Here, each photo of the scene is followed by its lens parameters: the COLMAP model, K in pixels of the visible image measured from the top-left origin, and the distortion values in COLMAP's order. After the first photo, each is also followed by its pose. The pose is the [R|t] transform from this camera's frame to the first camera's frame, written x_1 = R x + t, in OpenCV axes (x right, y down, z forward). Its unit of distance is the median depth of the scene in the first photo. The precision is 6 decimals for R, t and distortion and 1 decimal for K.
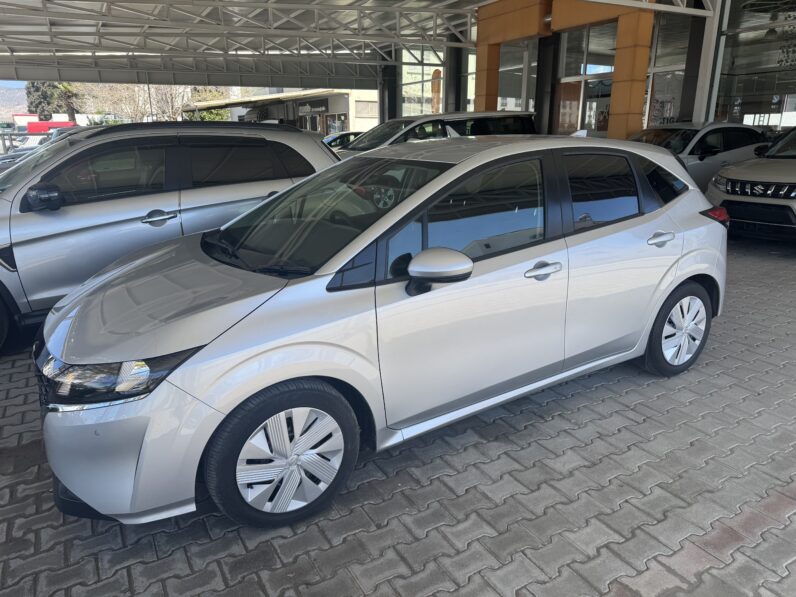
lens RADIAL K [[565.3, 0, 398.6], [0, 565.3, 300.3], [0, 0, 1]] dist [-0.002698, -0.011517]
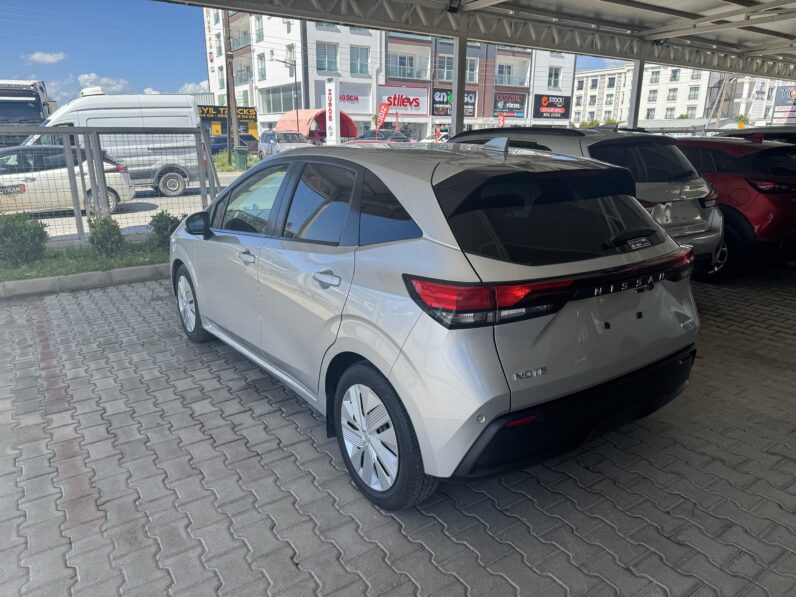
lens RADIAL K [[565.3, 0, 395.4], [0, 565.3, 294.8], [0, 0, 1]] dist [-0.002698, -0.011517]
pose [[0.071461, 0.277637, -0.958024, 1.443787], [-0.279624, 0.927542, 0.247945, -0.362782], [0.957446, 0.250168, 0.143917, 1.169256]]
